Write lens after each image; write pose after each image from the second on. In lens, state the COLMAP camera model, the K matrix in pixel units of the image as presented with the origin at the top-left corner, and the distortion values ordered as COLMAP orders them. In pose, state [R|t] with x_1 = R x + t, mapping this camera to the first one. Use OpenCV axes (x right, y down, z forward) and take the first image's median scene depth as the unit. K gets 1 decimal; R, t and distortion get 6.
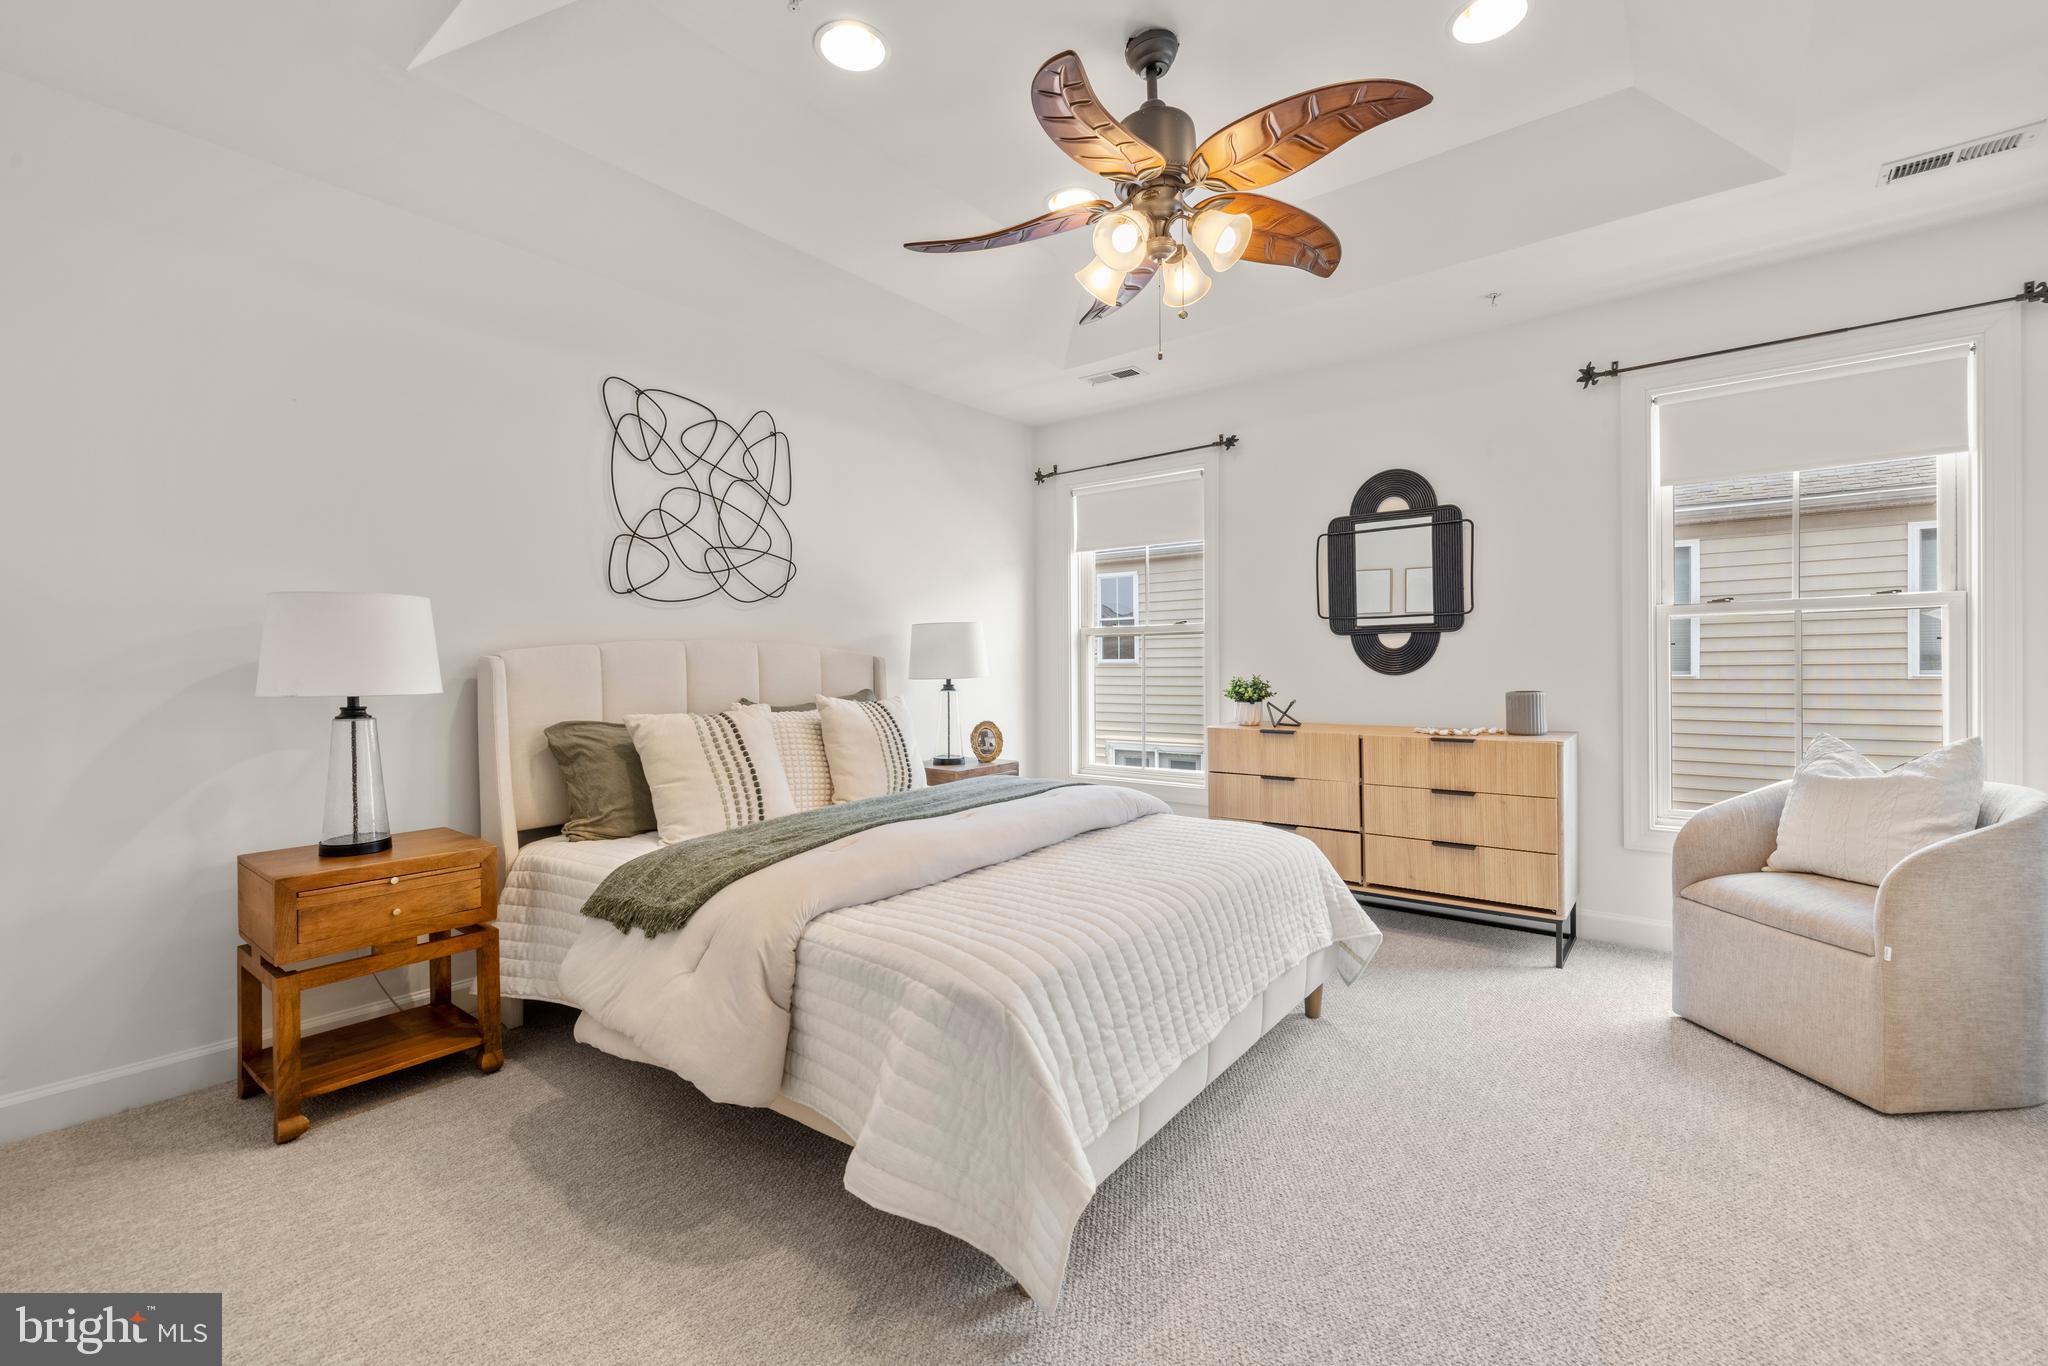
lens RADIAL K [[858.3, 0, 1021.2], [0, 858.3, 674.2], [0, 0, 1]] dist [0.001756, -0.000205]
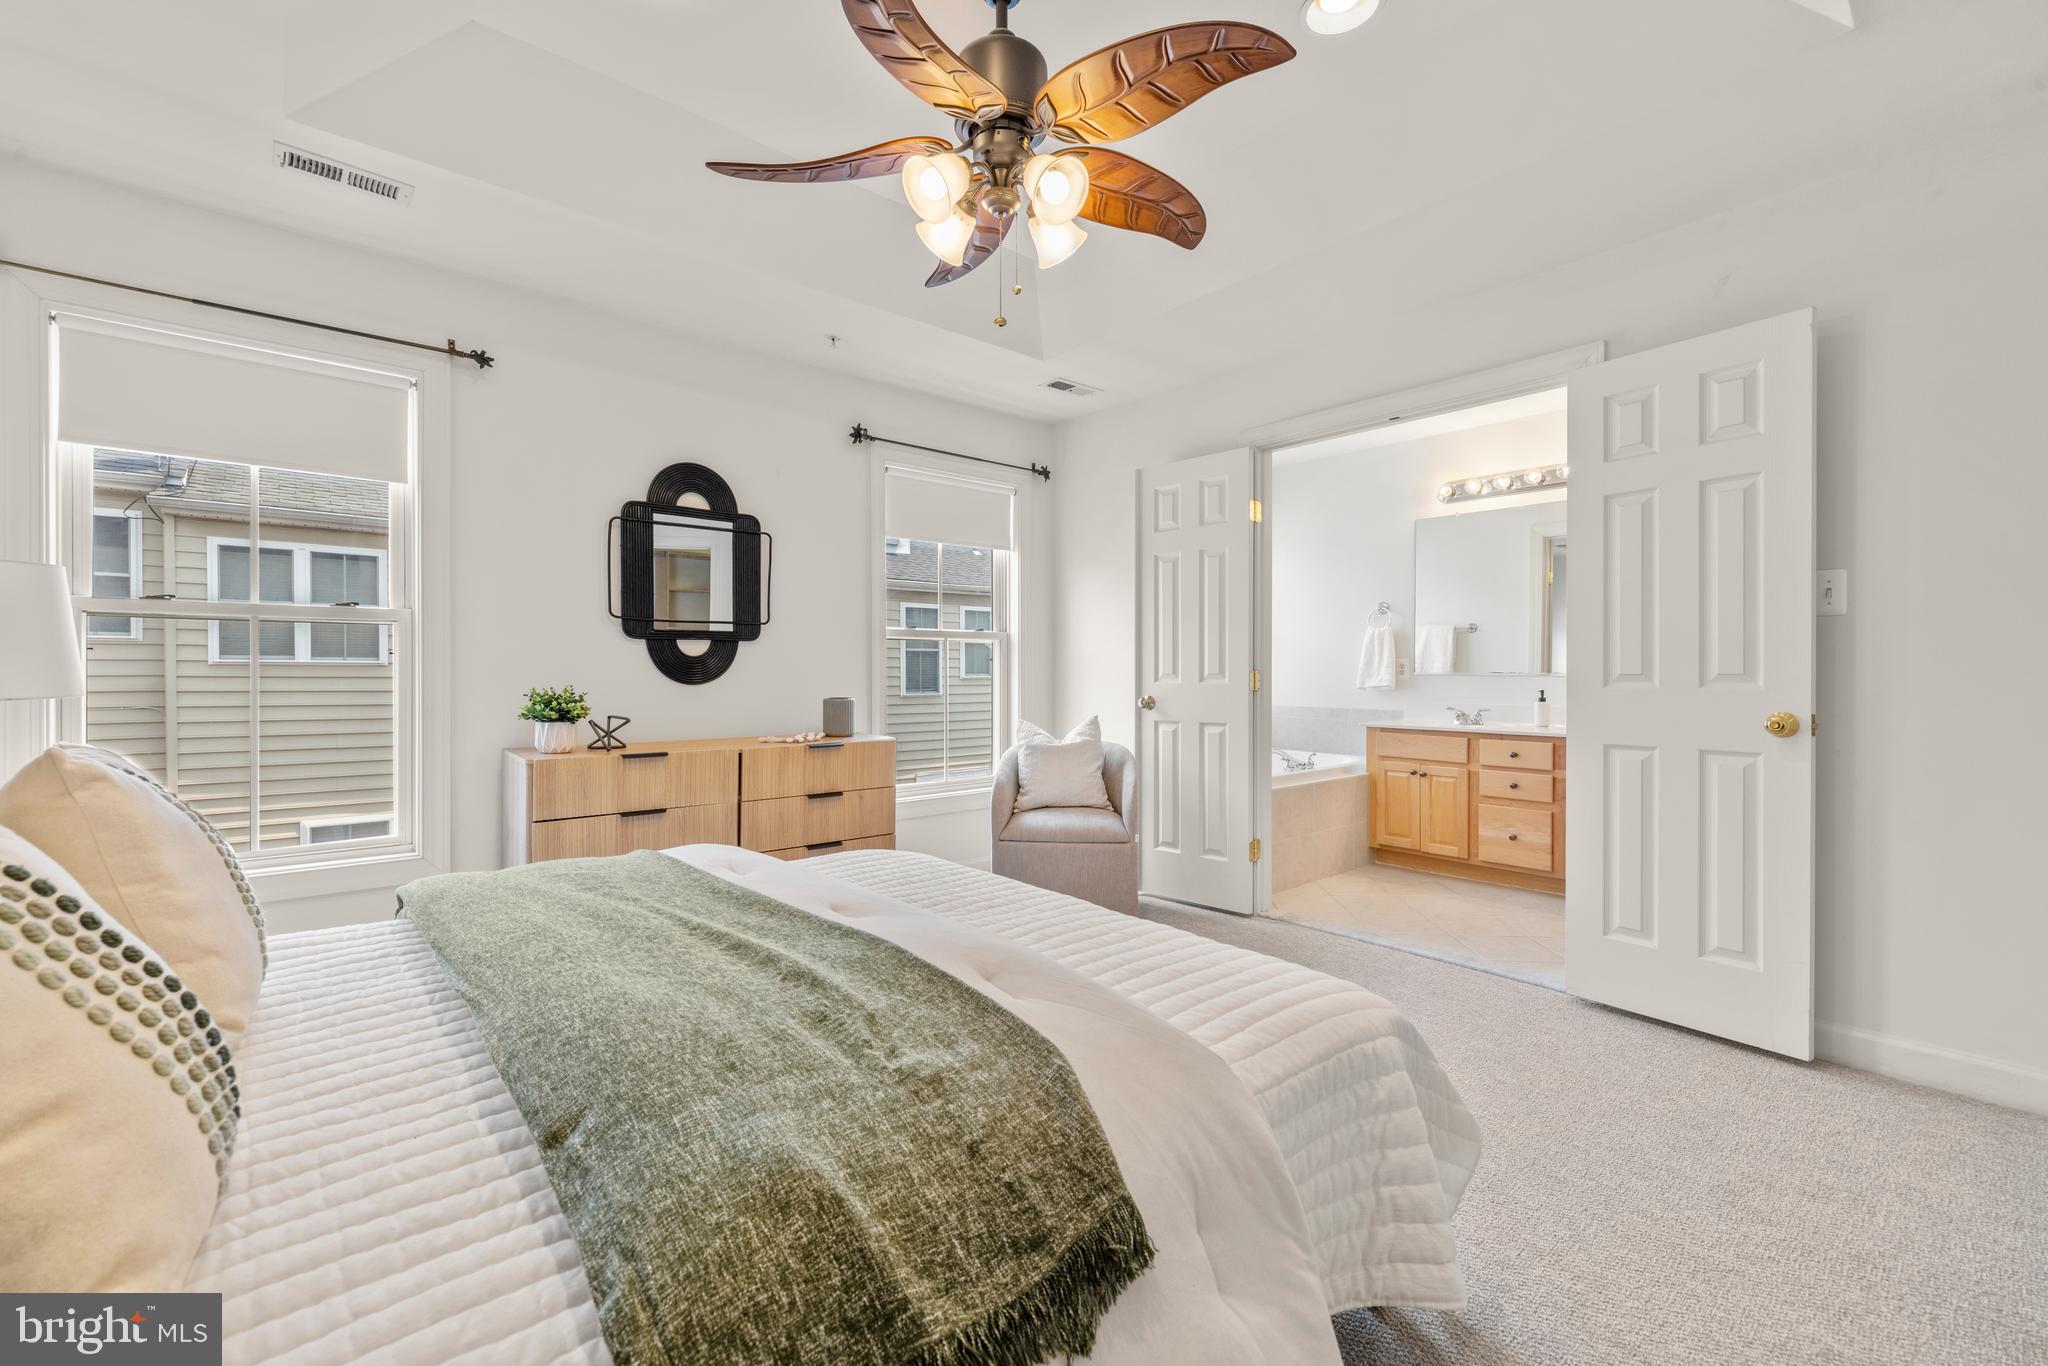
lens RADIAL K [[858.3, 0, 1026.1], [0, 858.3, 681.1], [0, 0, 1]] dist [0.001756, -0.000205]
pose [[0.192739, -0.001030, 0.981249, -0.408450], [0.006275, 0.999980, -0.000182, -0.000324], [-0.981230, 0.006192, 0.192742, 0.469827]]
